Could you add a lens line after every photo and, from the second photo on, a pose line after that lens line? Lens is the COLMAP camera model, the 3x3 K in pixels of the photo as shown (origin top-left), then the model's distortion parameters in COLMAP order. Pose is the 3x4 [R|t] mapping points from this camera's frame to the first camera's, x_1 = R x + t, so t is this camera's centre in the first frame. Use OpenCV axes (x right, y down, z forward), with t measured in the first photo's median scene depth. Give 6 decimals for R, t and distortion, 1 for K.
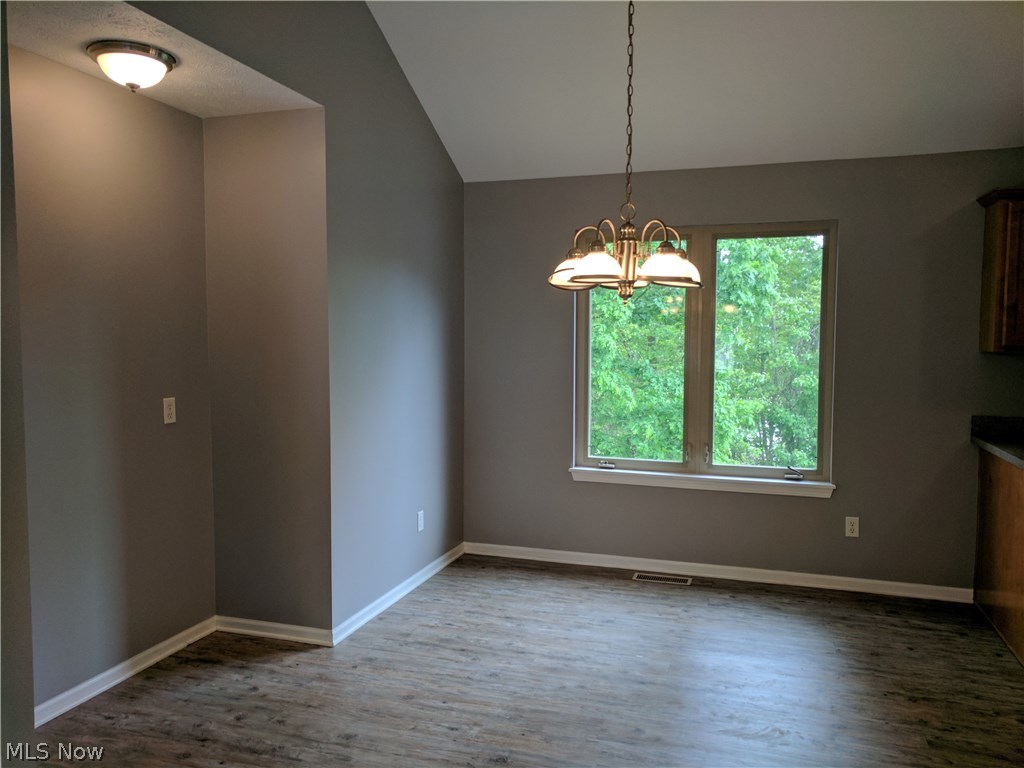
lens RADIAL K [[771.5, 0, 513.3], [0, 771.5, 387.6], [0, 0, 1]] dist [-0.009922, 0.034387]
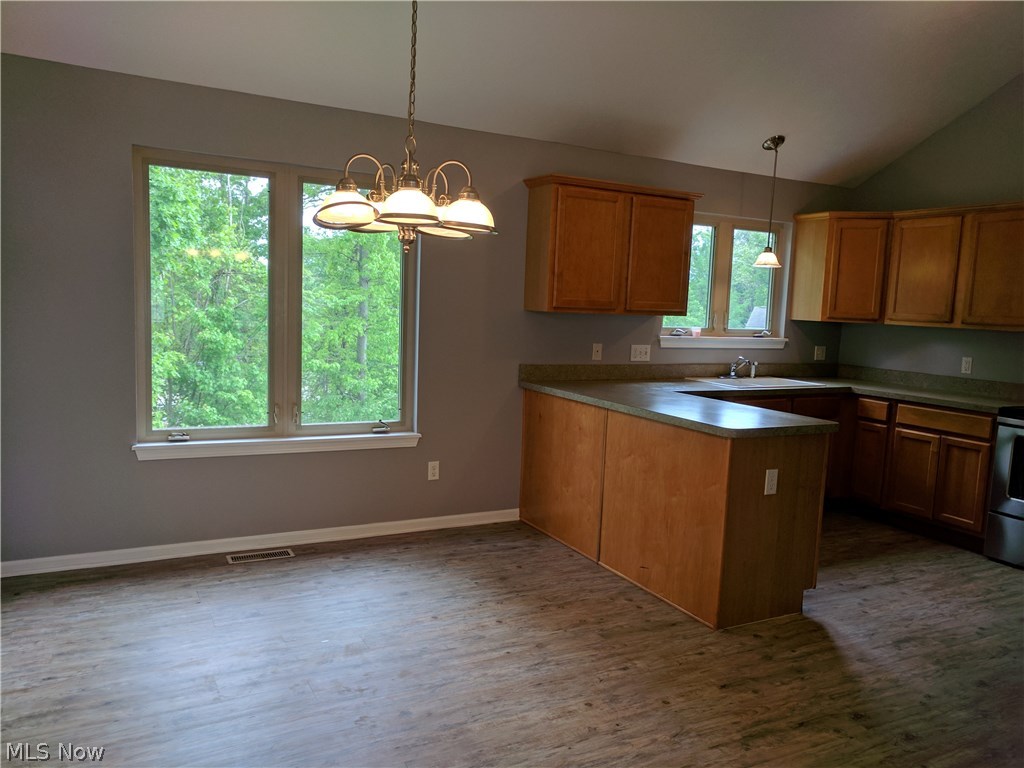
lens RADIAL K [[771.5, 0, 513.3], [0, 771.5, 387.6], [0, 0, 1]] dist [-0.009922, 0.034387]
pose [[0.691608, -0.053953, 0.720255, -0.298853], [0.010526, 0.997853, 0.064641, -0.005223], [-0.722196, -0.037125, 0.690692, 0.208566]]
